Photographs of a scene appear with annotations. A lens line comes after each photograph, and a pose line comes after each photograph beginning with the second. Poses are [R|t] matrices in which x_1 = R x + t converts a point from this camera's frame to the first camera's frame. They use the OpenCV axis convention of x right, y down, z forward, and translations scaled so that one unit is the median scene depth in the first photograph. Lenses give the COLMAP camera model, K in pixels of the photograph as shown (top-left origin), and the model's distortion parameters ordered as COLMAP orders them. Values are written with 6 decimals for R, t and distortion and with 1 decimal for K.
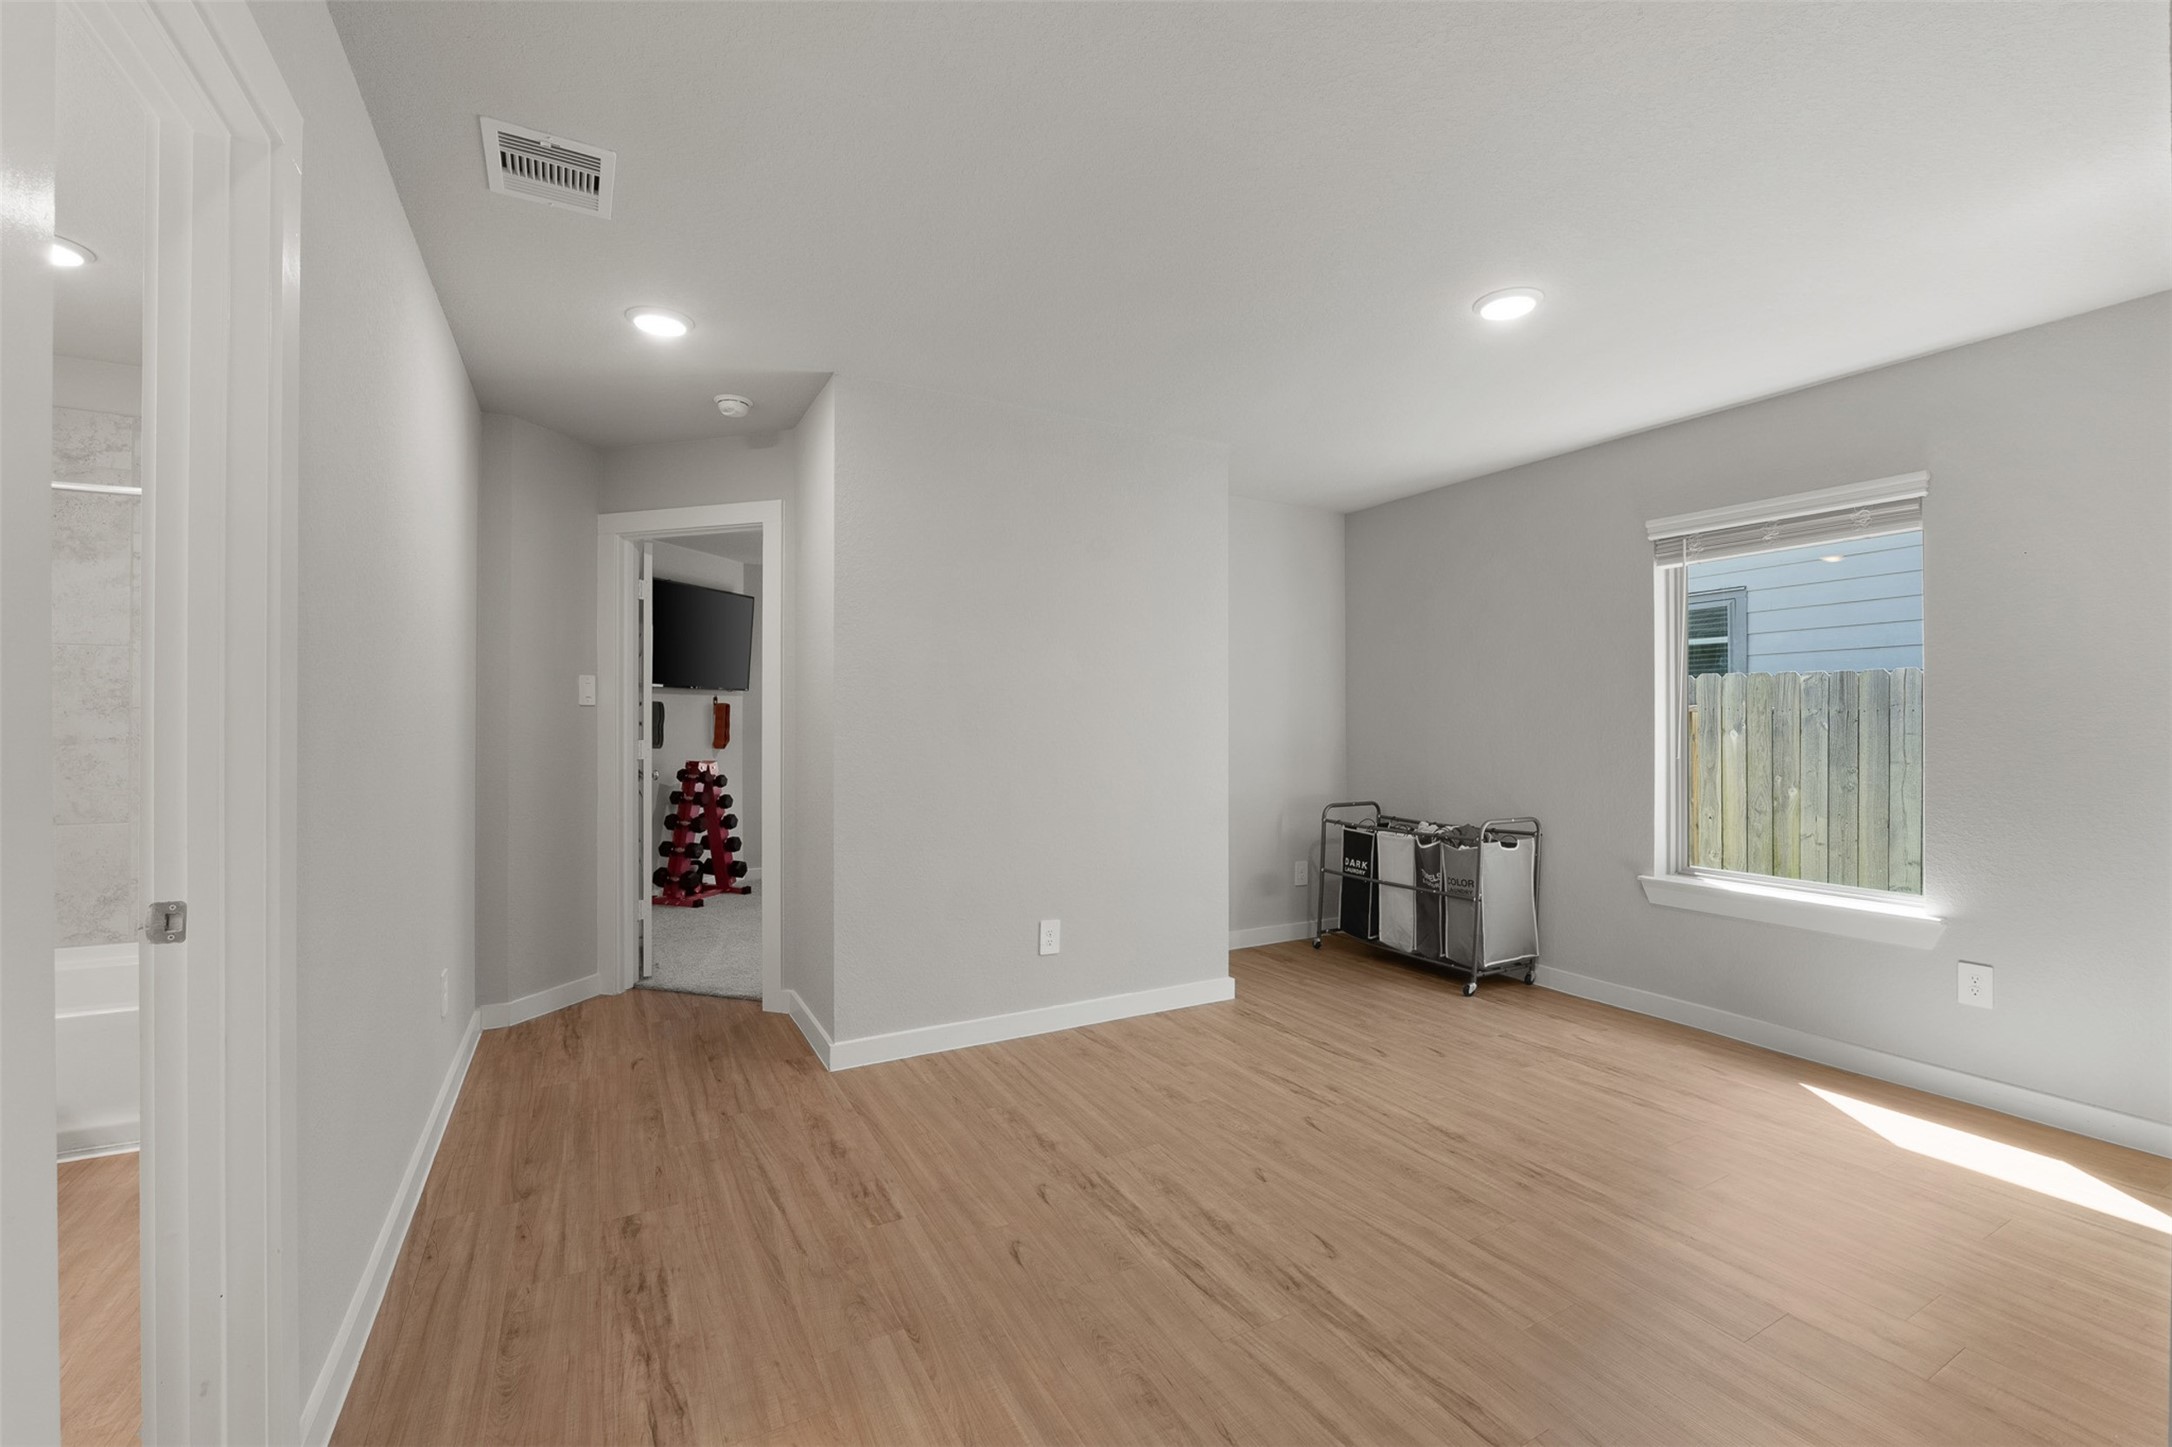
lens RADIAL K [[891.7, 0, 1087.5], [0, 891.7, 715.9], [0, 0, 1]] dist [-0.011906, 0.000689]
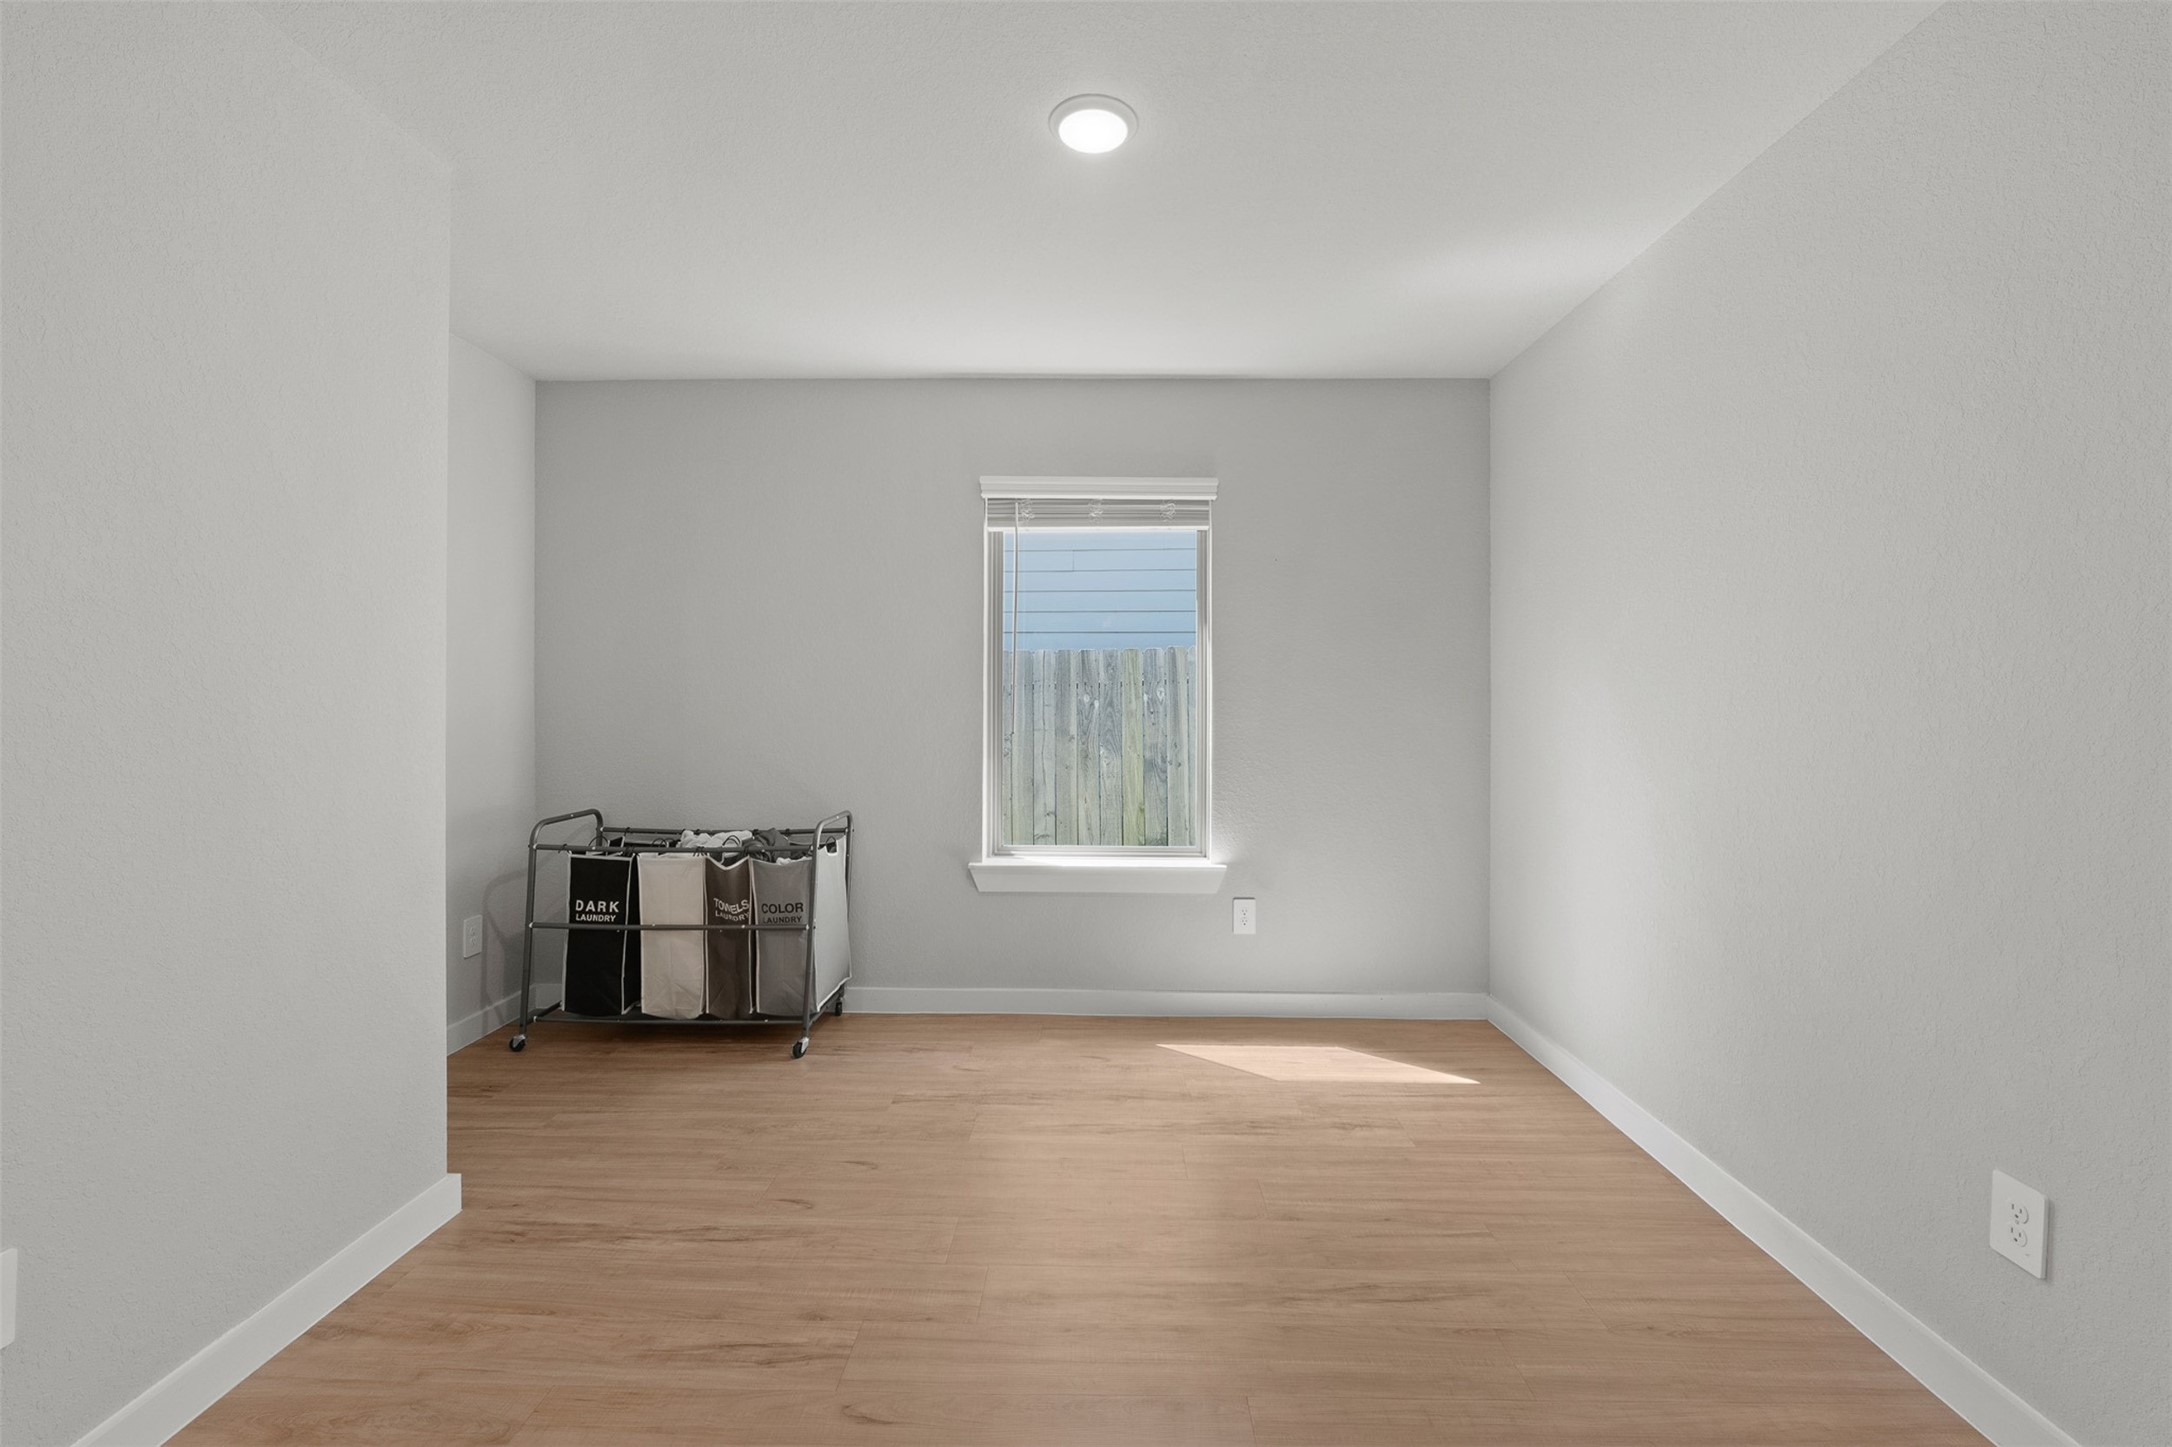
lens RADIAL K [[861.3, 0, 950.6], [0, 861.3, 693.1], [0, 0, 1]] dist [-0.010457, 0.000178]
pose [[0.505466, 0.004382, 0.862835, -0.138710], [-0.009521, 0.999955, 0.000500, 0.004278], [-0.862794, -0.008468, 0.505485, 0.521733]]
